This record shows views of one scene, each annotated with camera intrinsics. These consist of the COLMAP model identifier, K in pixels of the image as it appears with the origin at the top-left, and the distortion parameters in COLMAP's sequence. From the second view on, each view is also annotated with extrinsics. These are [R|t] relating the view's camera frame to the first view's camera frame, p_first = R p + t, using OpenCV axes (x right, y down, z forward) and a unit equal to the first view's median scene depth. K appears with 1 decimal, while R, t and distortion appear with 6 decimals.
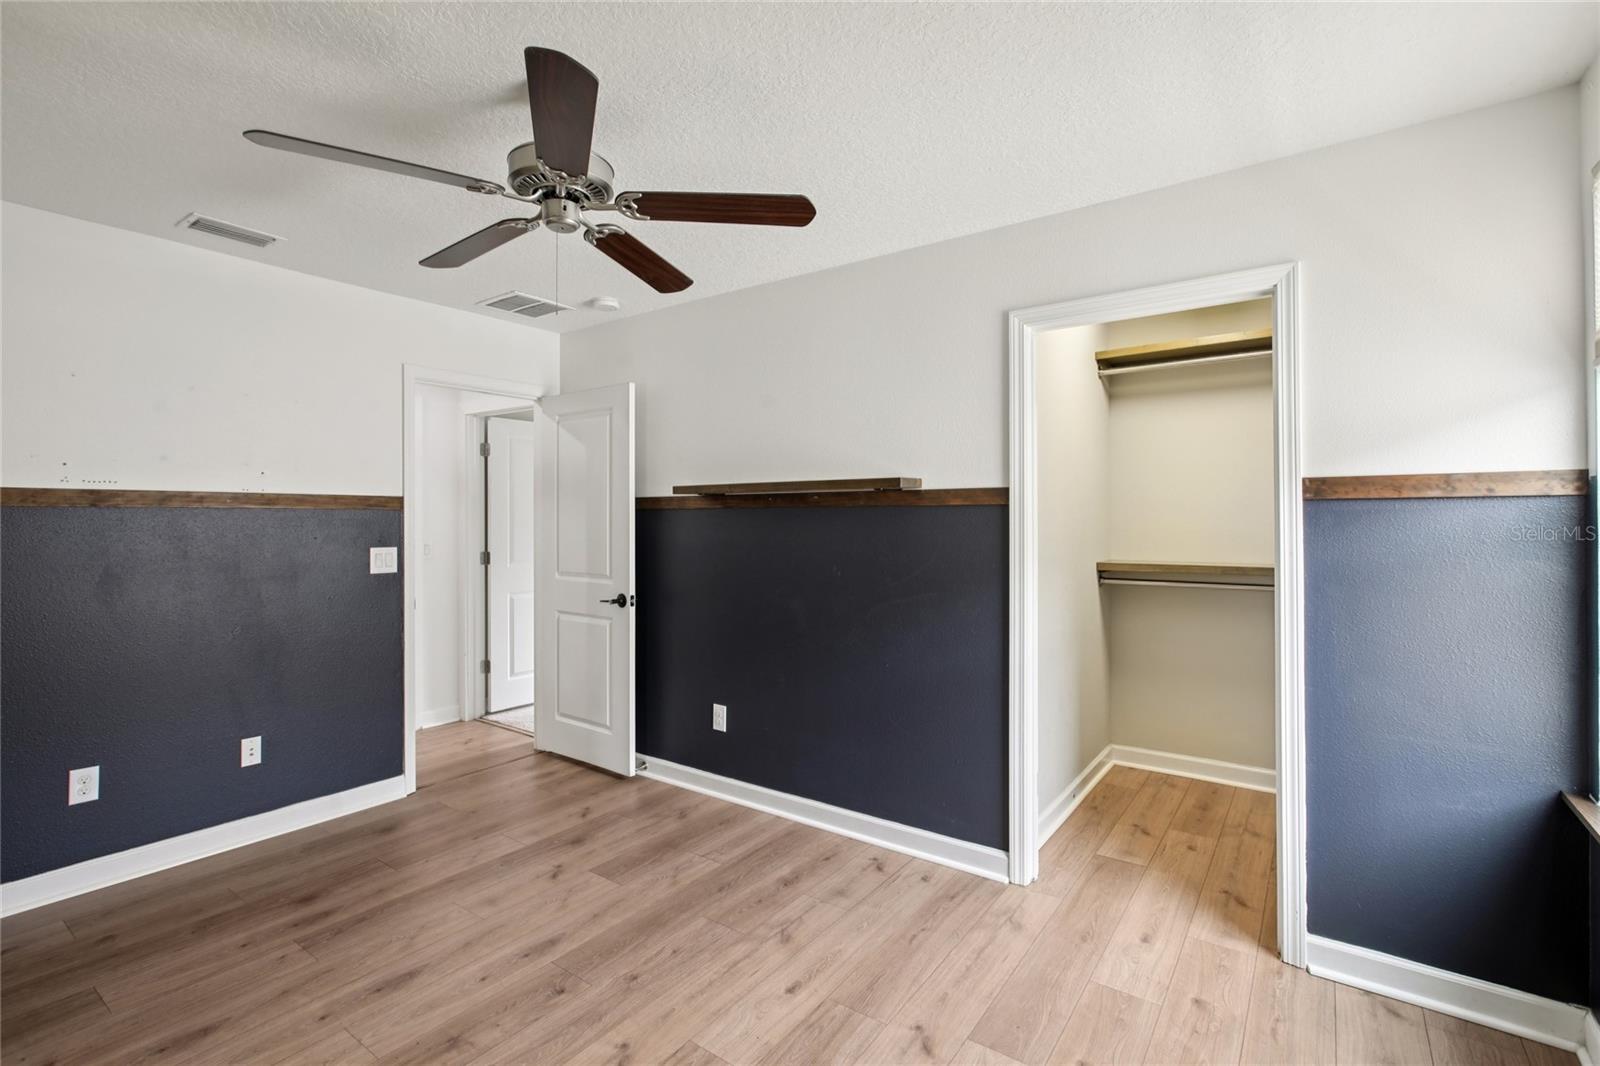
lens RADIAL K [[743.0, 0, 807.9], [0, 743.0, 524.1], [0, 0, 1]] dist [-0.001085, -0.001598]
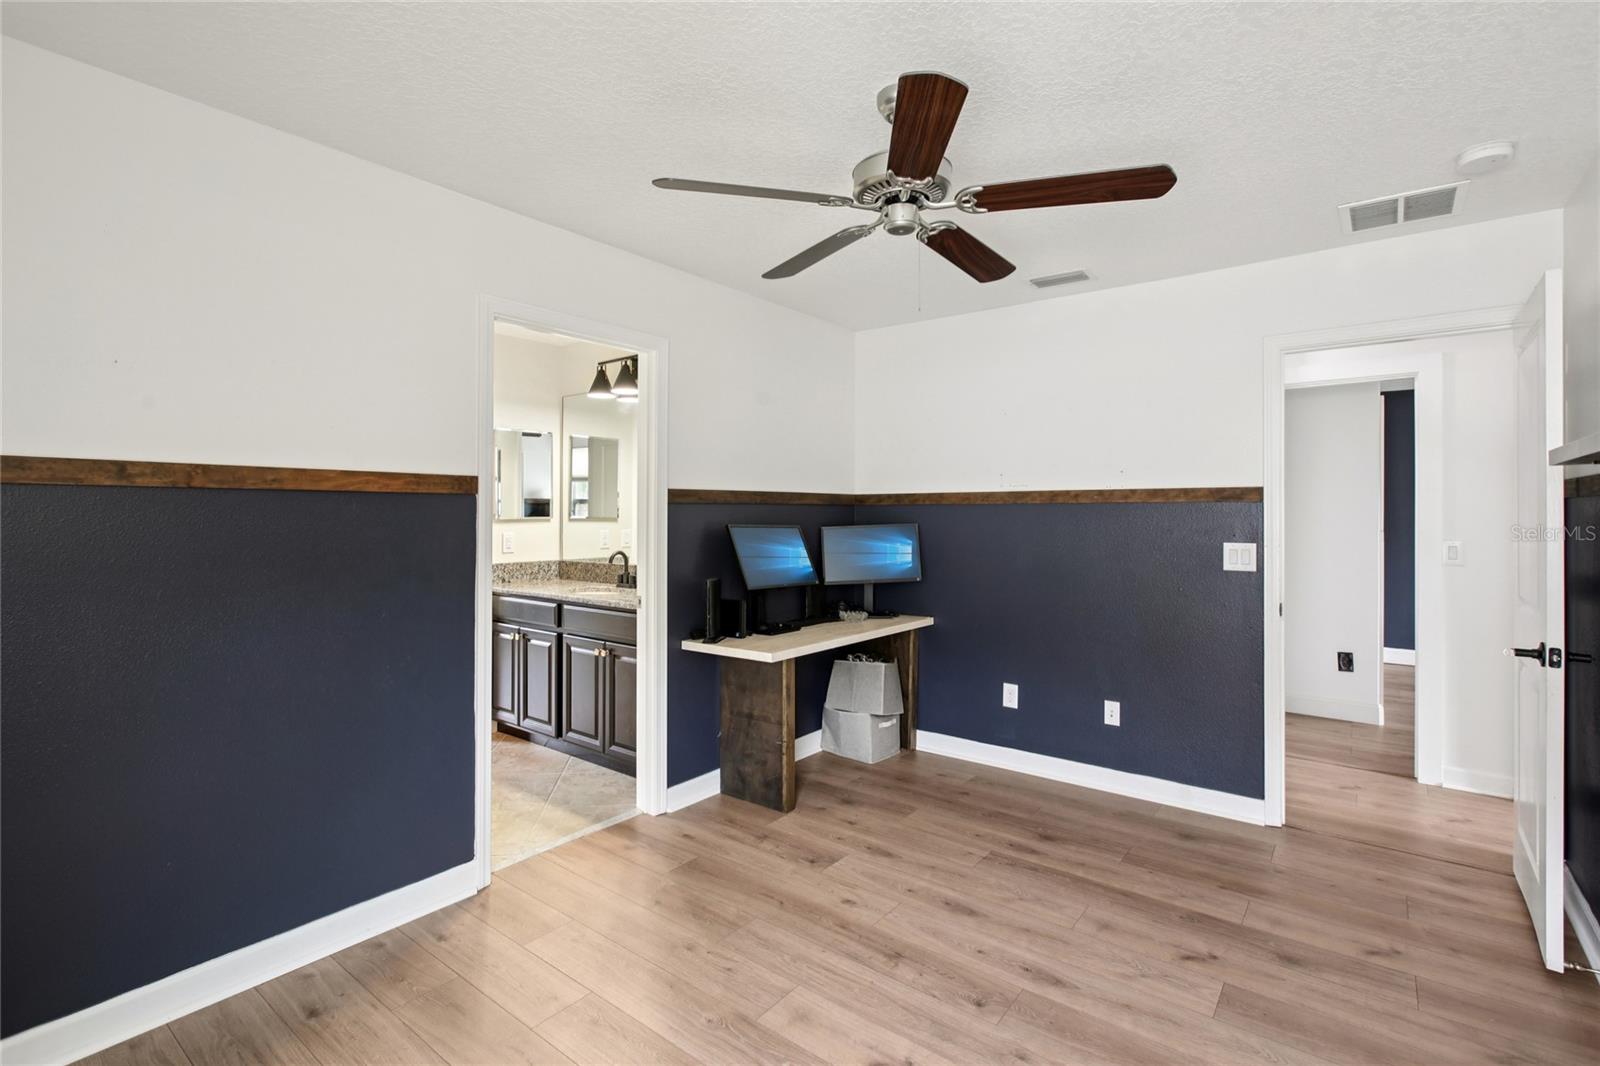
lens RADIAL K [[743.0, 0, 762.7], [0, 743.0, 516.4], [0, 0, 1]] dist [-0.001085, -0.001598]
pose [[-0.074858, 0.007987, -0.997162, 0.498692], [-0.004345, 0.999956, 0.008336, -0.008345], [0.997185, 0.004957, -0.074820, 0.610448]]
